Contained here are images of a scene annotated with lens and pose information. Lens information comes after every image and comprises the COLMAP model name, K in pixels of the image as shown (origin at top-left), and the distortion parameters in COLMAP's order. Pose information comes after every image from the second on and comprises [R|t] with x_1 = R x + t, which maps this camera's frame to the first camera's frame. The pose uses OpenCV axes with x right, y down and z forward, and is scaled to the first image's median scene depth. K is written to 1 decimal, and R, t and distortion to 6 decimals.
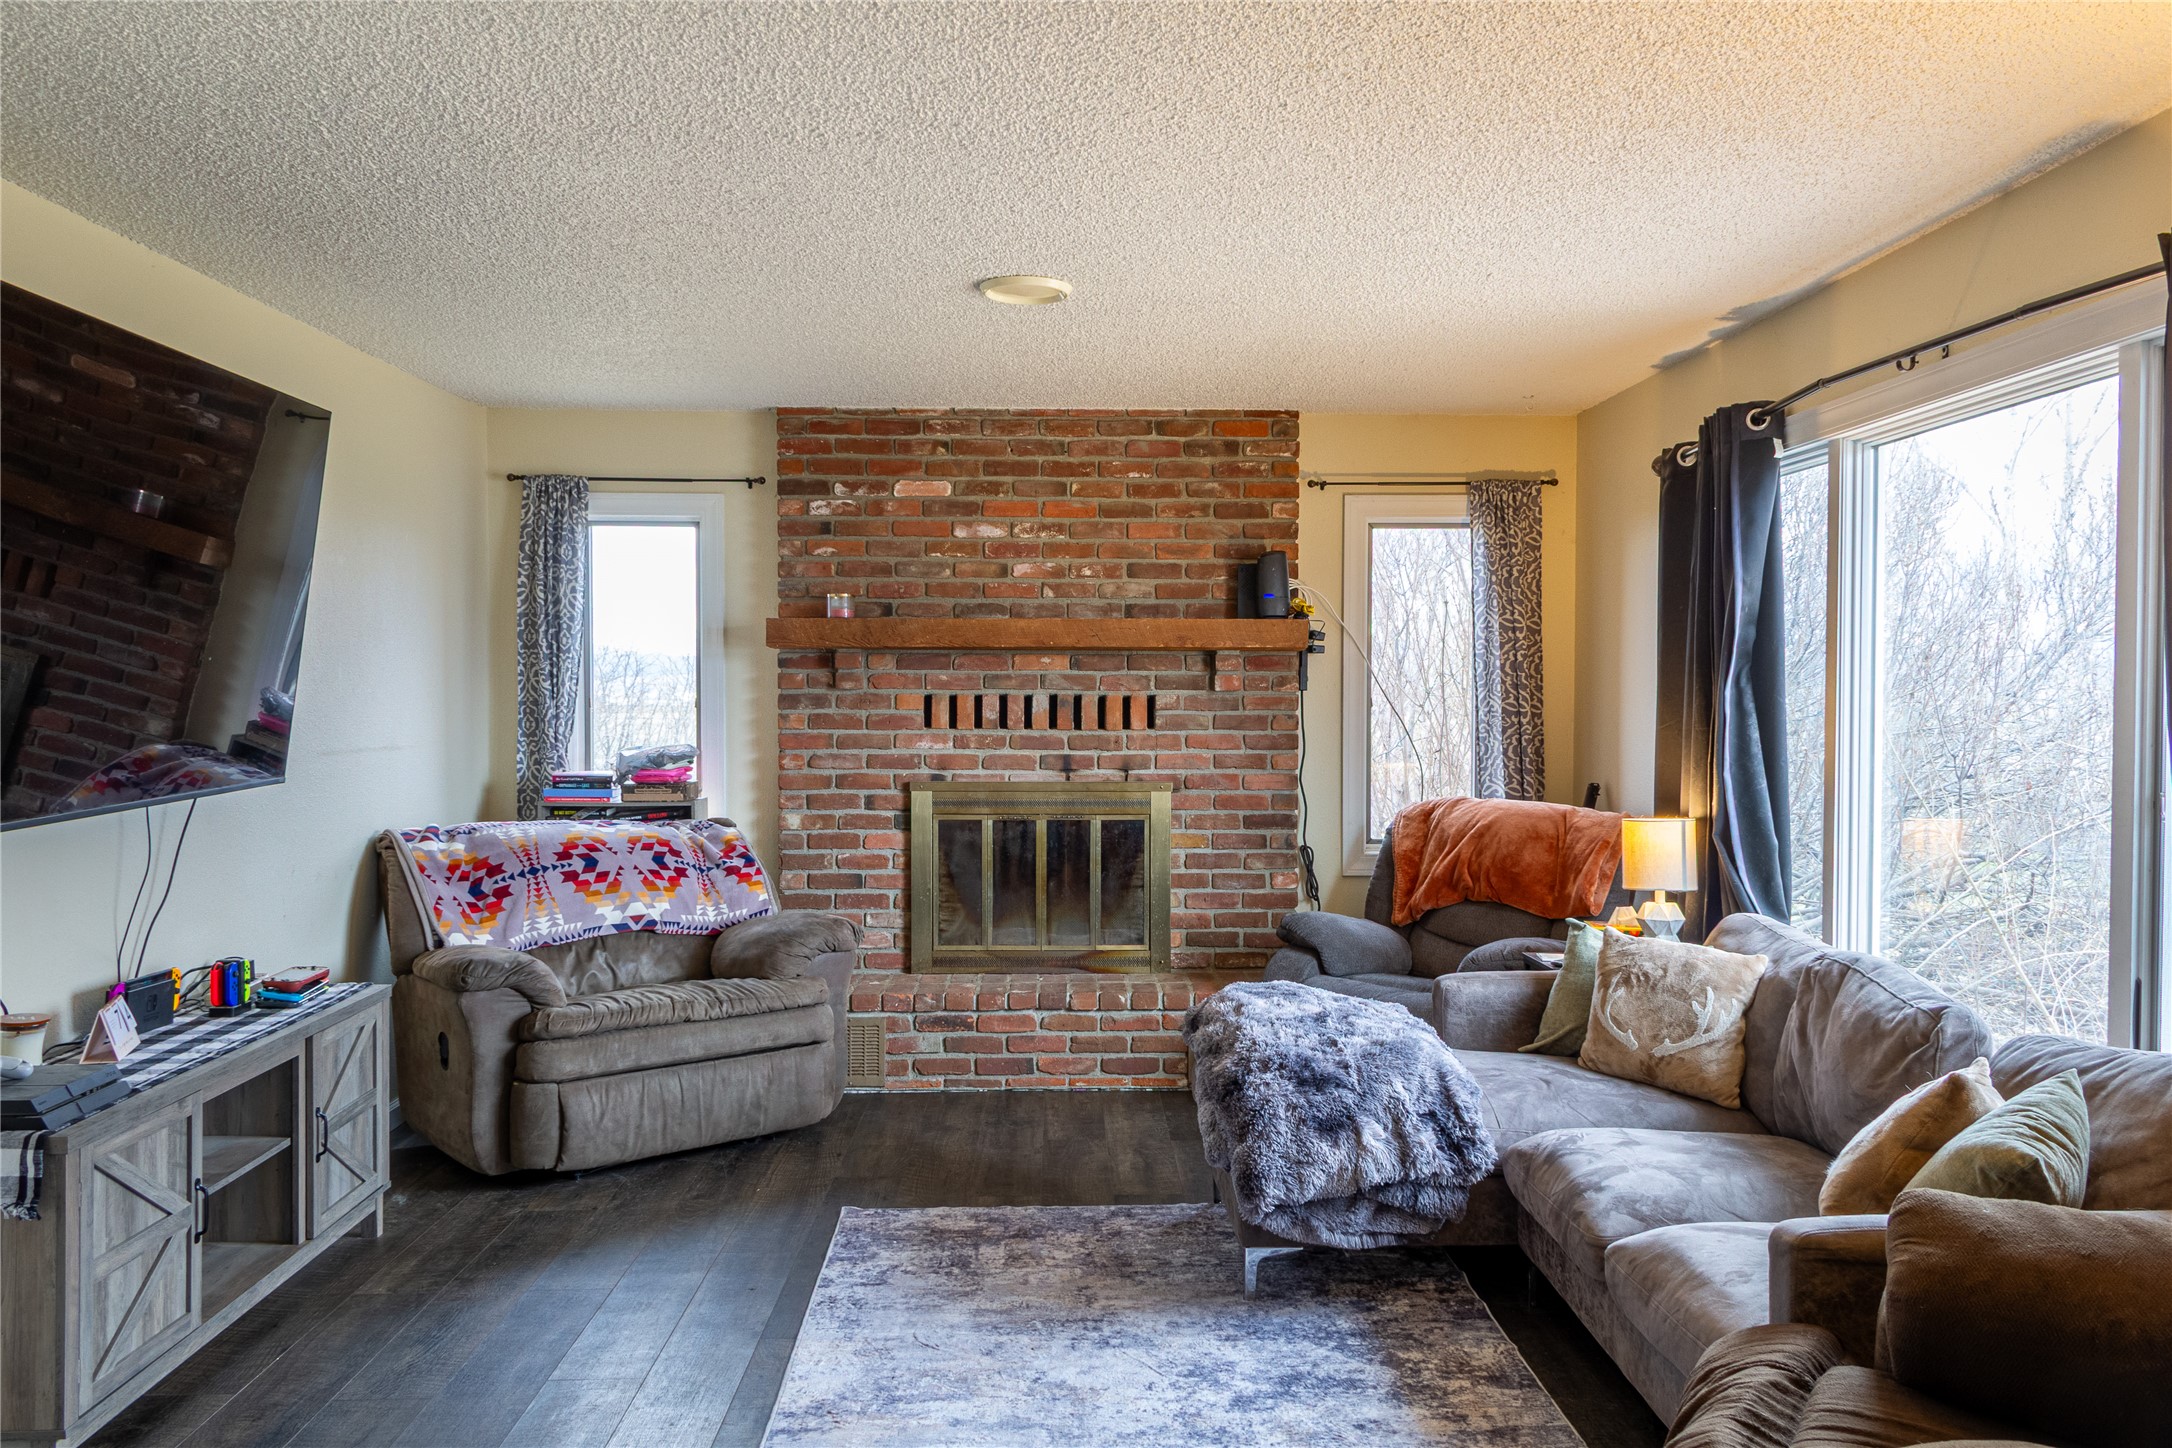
lens RADIAL K [[1740.9, 0, 1086.0], [0, 1740.9, 724.0], [0, 0, 1]] dist [0.005703, -0.000083]
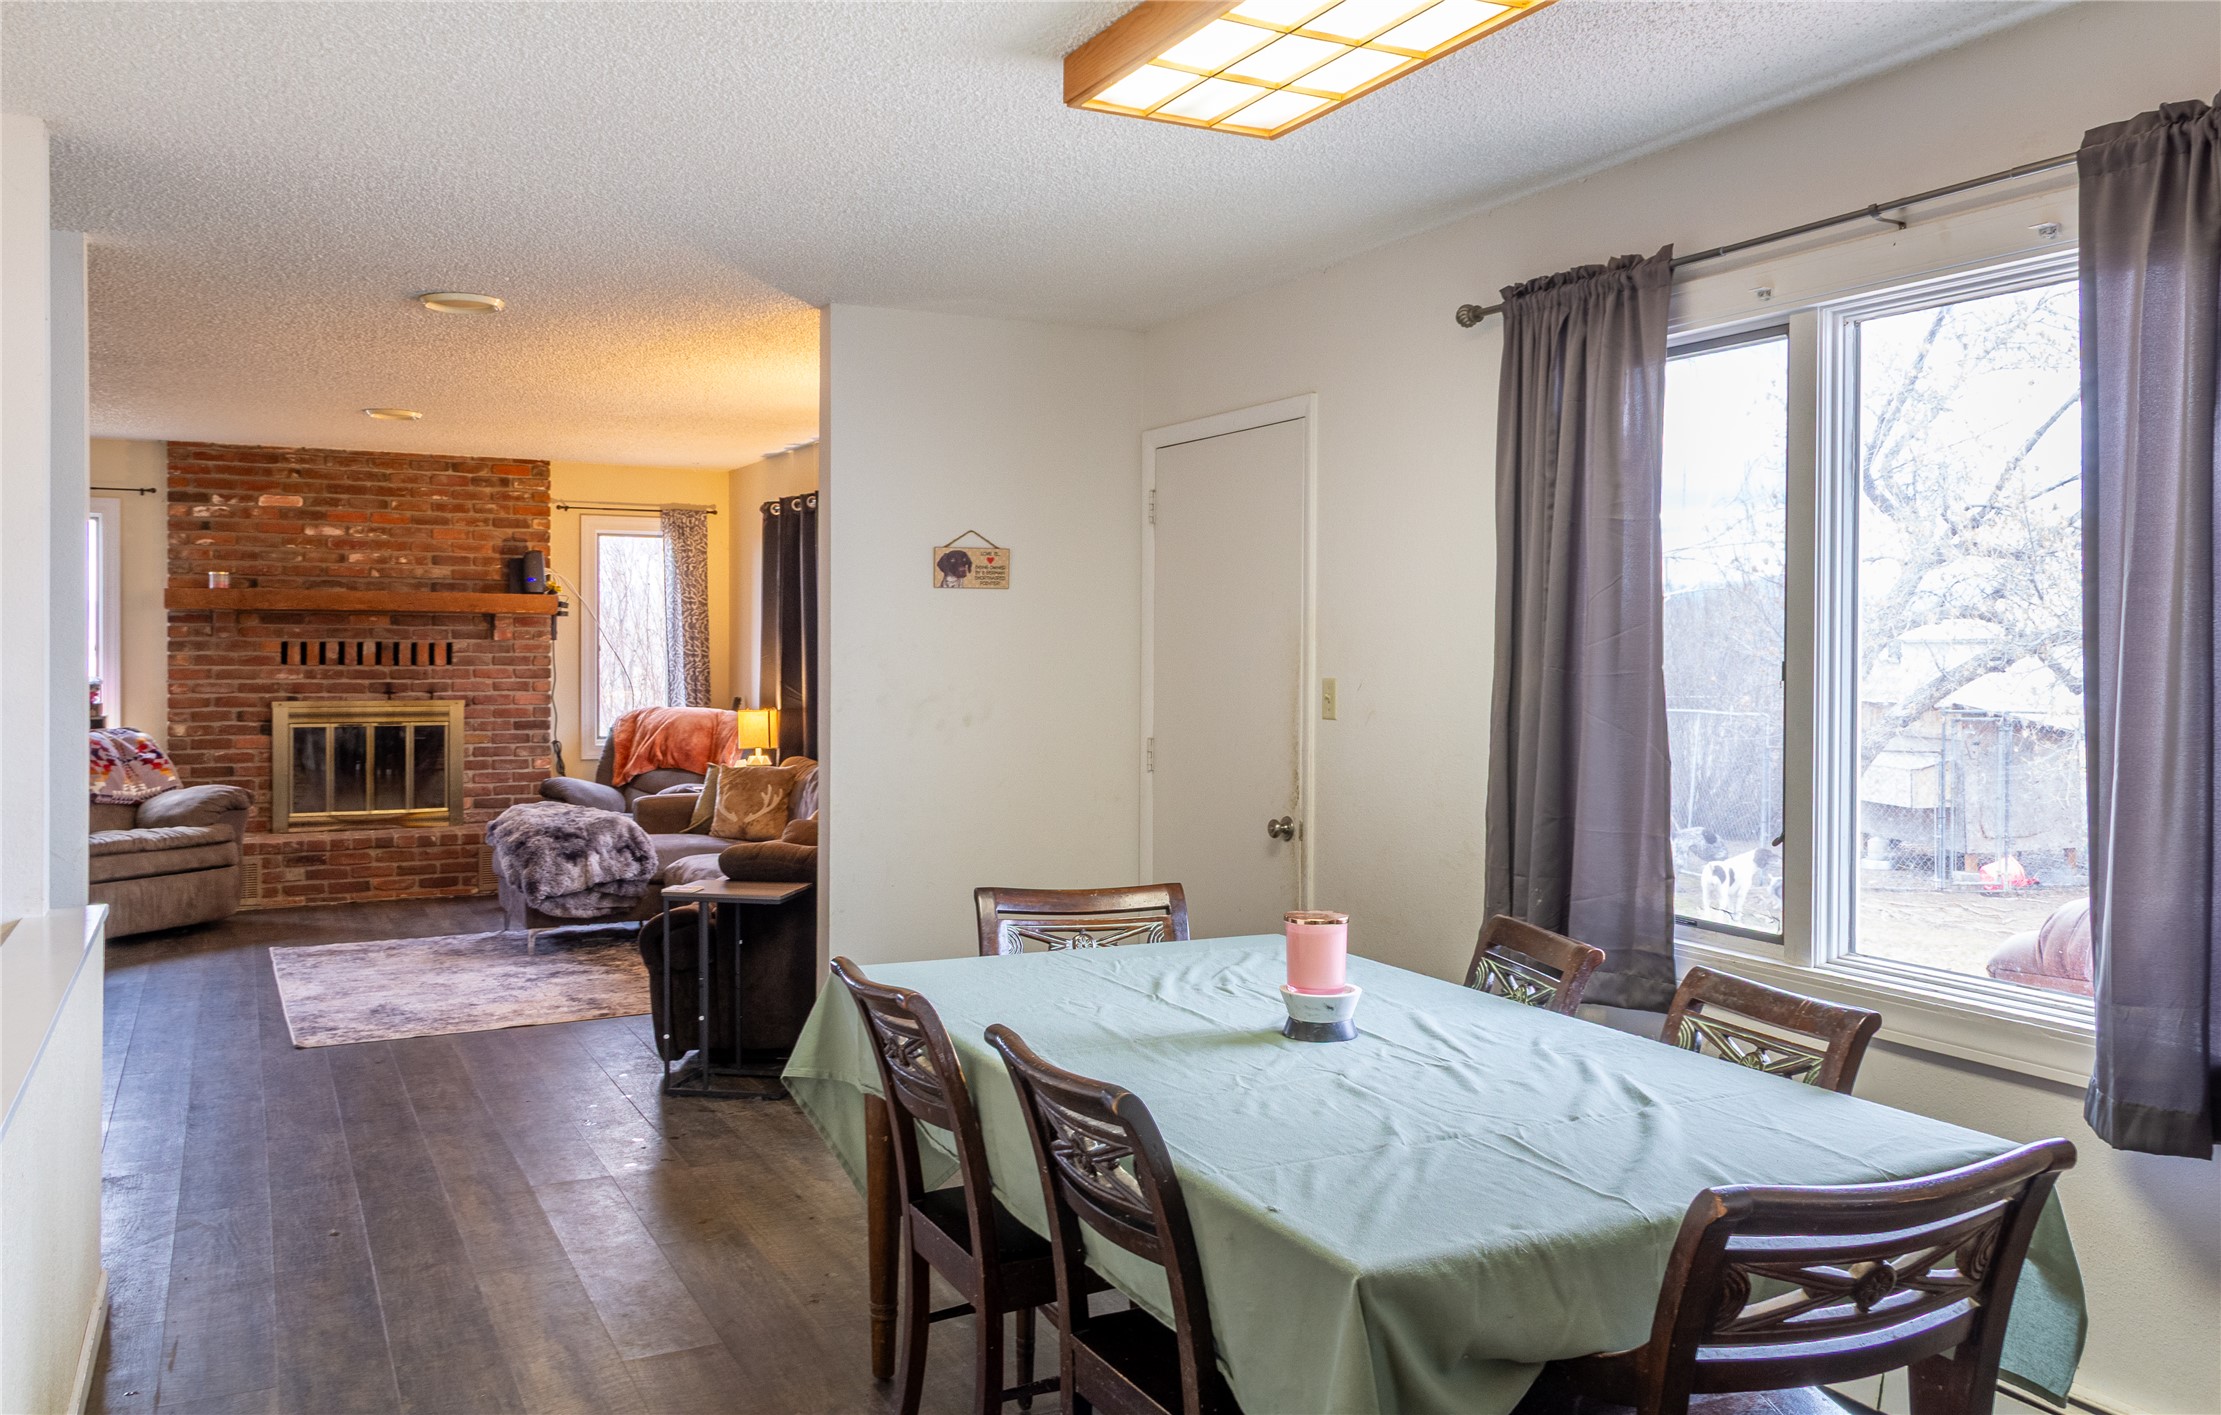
lens RADIAL K [[1692.1, 0, 1114.5], [0, 1692.1, 678.1], [0, 0, 1]] dist [0.000441, 0.004444]
pose [[0.901134, -0.005904, 0.433500, -0.079979], [0.005734, 0.999982, 0.001699, 0.015178], [-0.433503, 0.000954, 0.901152, -0.581989]]
